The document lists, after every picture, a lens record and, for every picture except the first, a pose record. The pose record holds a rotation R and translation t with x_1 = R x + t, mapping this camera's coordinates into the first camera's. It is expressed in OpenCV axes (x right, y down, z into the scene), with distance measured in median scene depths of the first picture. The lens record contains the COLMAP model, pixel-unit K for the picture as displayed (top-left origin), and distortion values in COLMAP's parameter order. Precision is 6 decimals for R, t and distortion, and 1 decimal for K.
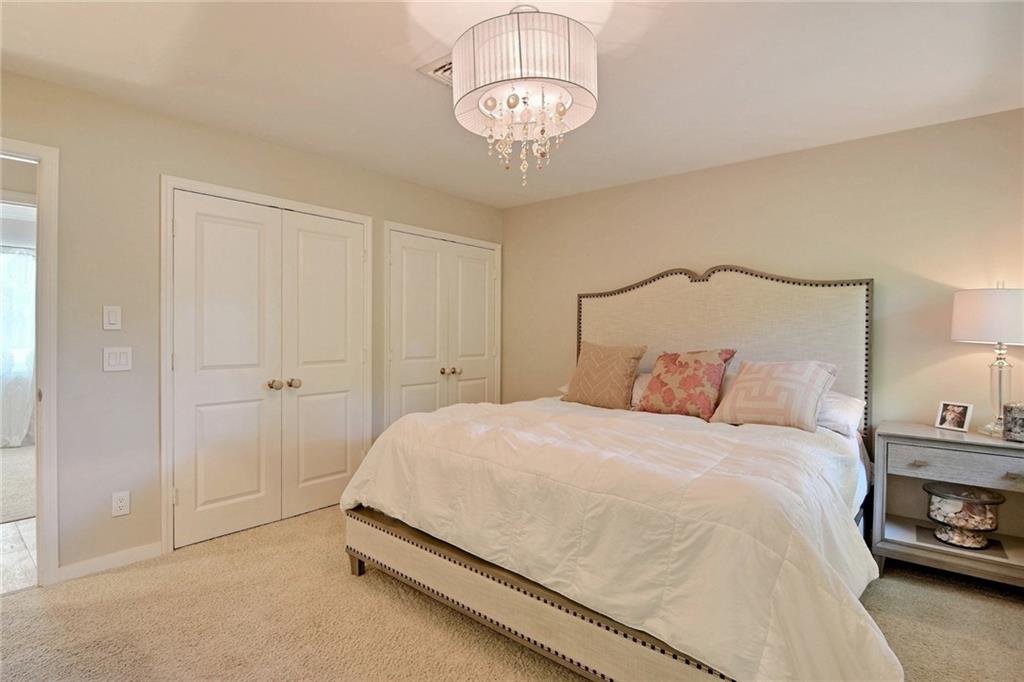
lens RADIAL K [[494.4, 0, 507.4], [0, 494.4, 337.2], [0, 0, 1]] dist [-0.005117, -0.011734]
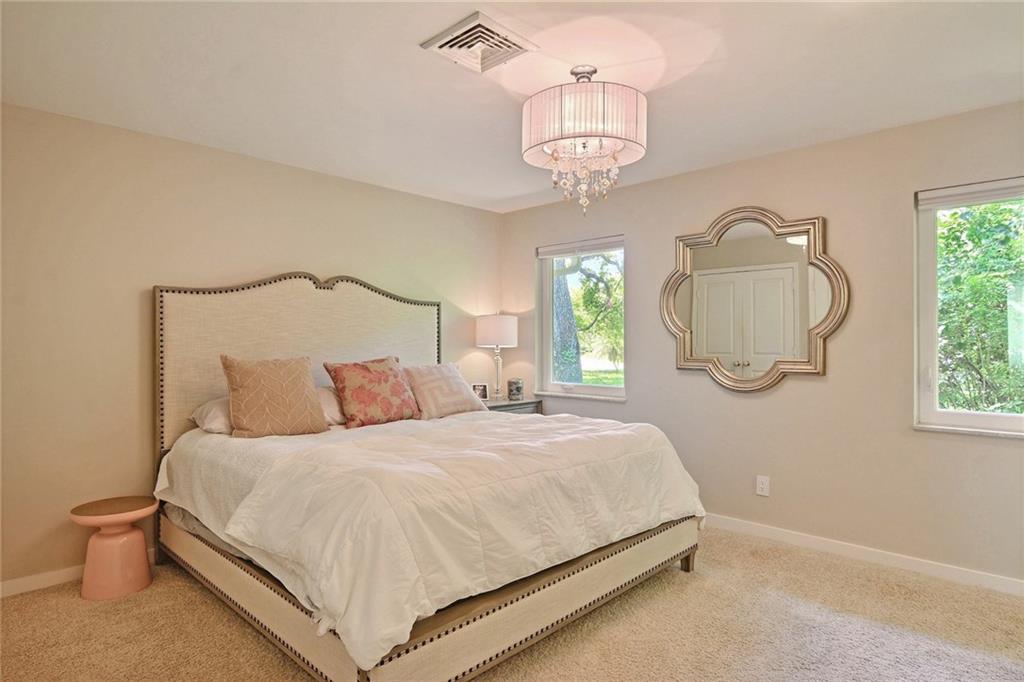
lens RADIAL K [[545.9, 0, 510.7], [0, 545.9, 336.2], [0, 0, 1]] dist [-0.003245, -0.011099]
pose [[0.091006, 0.001863, 0.995849, -0.845679], [0.012865, 0.999913, -0.003046, -0.015845], [-0.995767, 0.013088, 0.090974, 0.707466]]
